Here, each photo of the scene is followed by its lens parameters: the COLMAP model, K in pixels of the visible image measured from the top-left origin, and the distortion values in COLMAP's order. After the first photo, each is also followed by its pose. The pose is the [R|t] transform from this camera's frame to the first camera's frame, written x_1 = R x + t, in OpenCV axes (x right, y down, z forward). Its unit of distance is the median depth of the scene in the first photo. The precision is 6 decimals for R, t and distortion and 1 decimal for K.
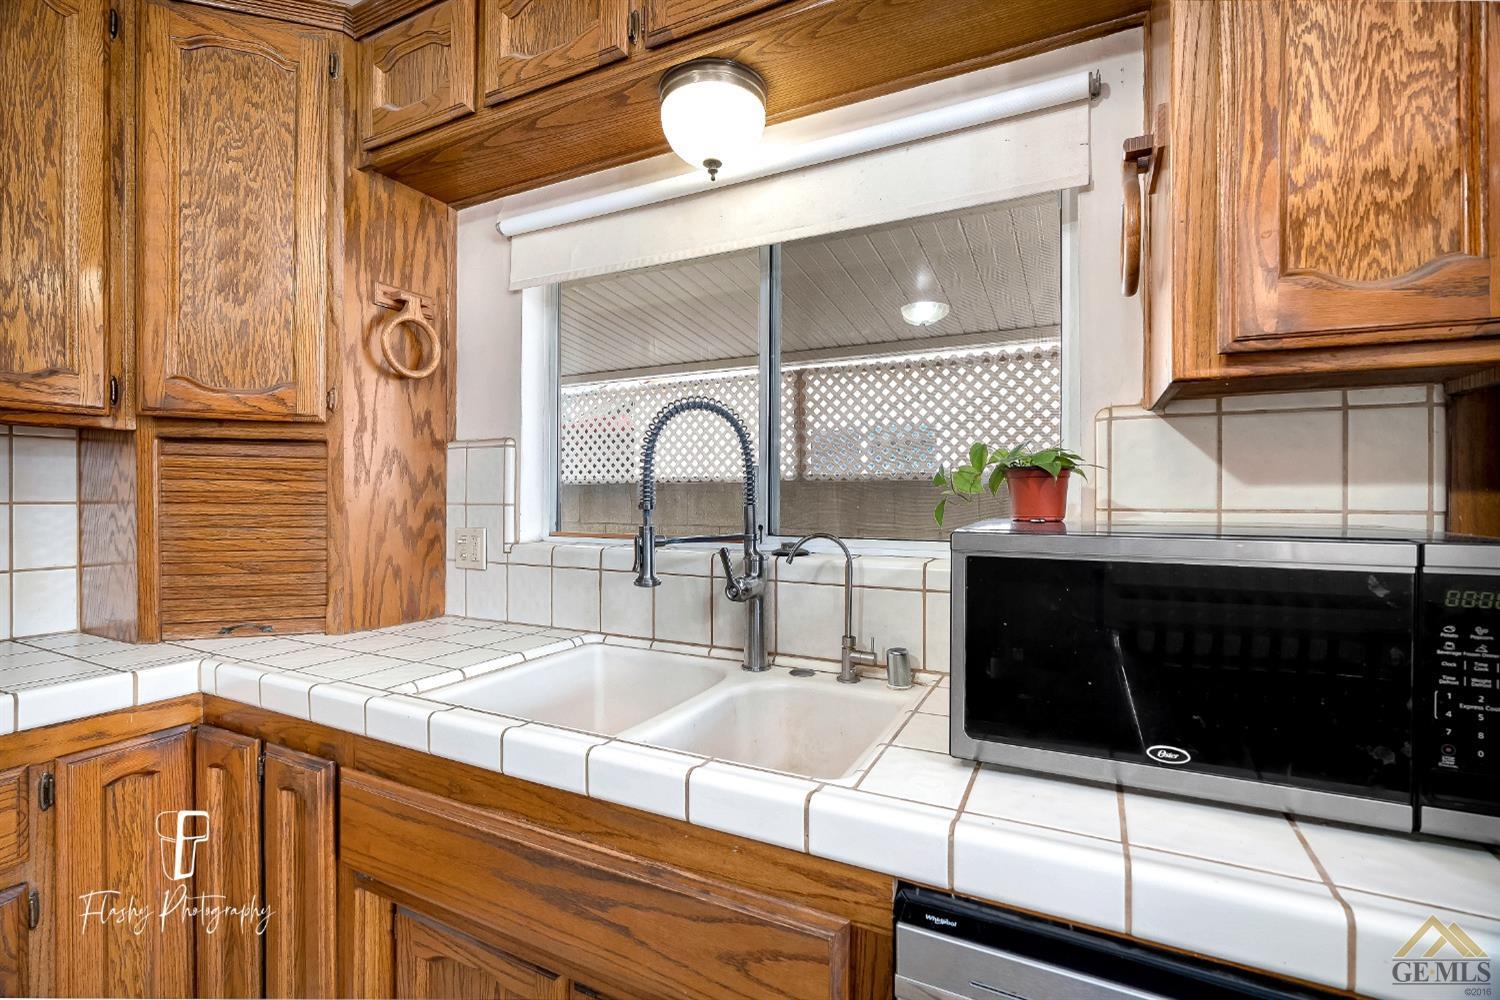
lens RADIAL K [[678.7, 0, 742.5], [0, 678.7, 496.2], [0, 0, 1]] dist [-0.011519, 0.003723]
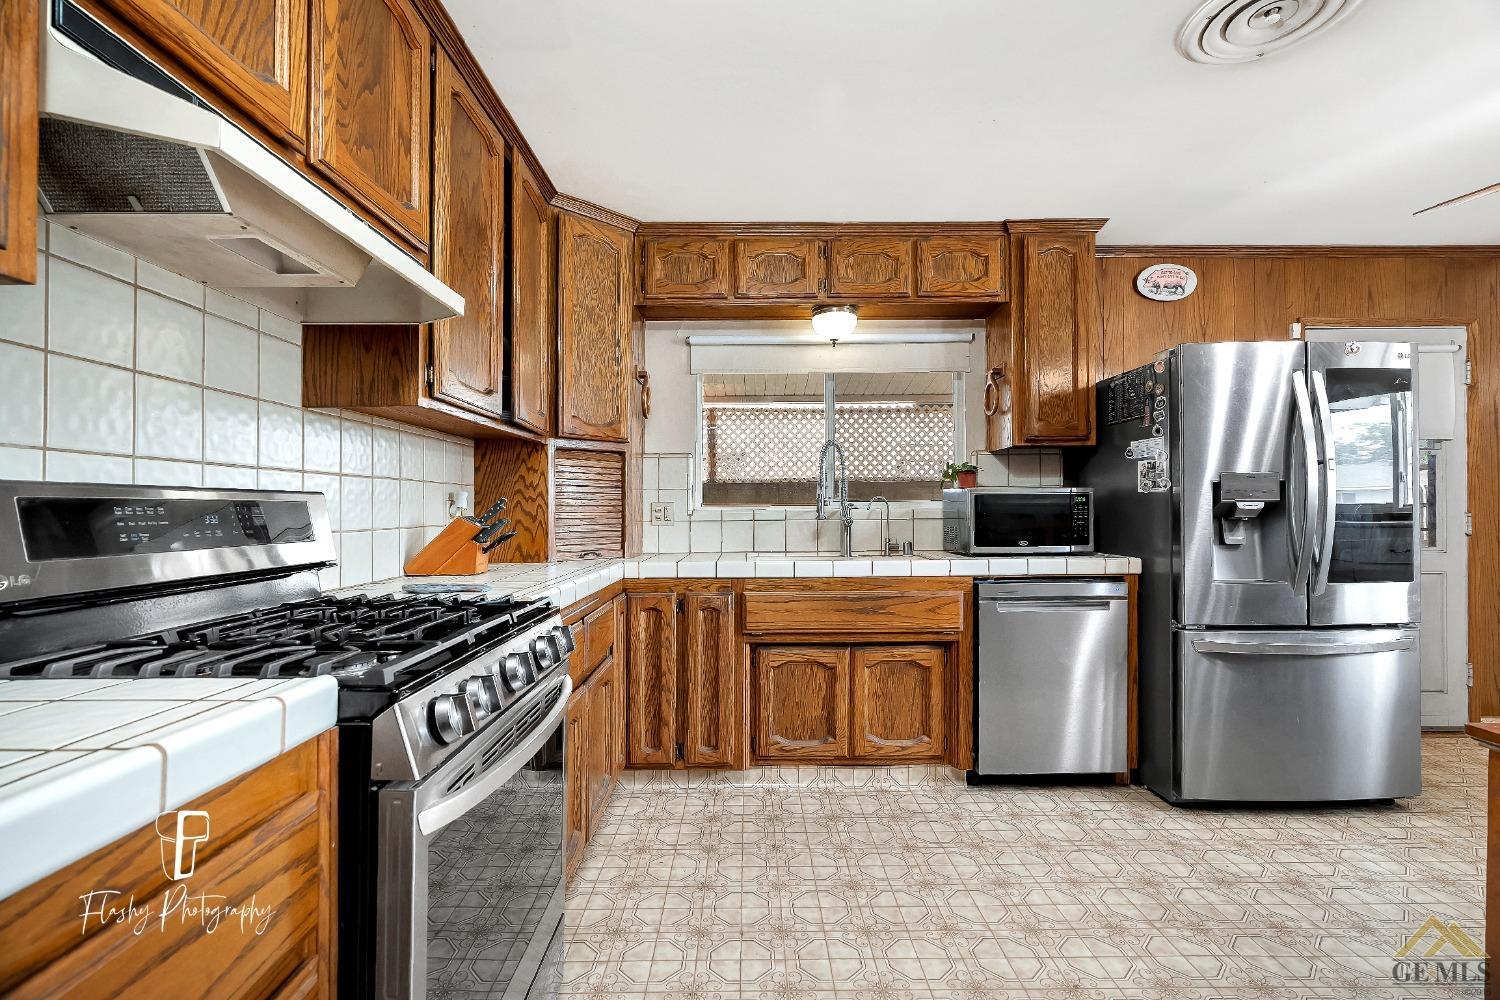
lens RADIAL K [[678.7, 0, 754.7], [0, 678.7, 504.3], [0, 0, 1]] dist [-0.011519, 0.003723]
pose [[0.894831, -0.009207, 0.446310, -1.011086], [0.013203, 0.999896, -0.005845, 0.067086], [-0.446209, 0.011123, 0.894859, -0.728817]]
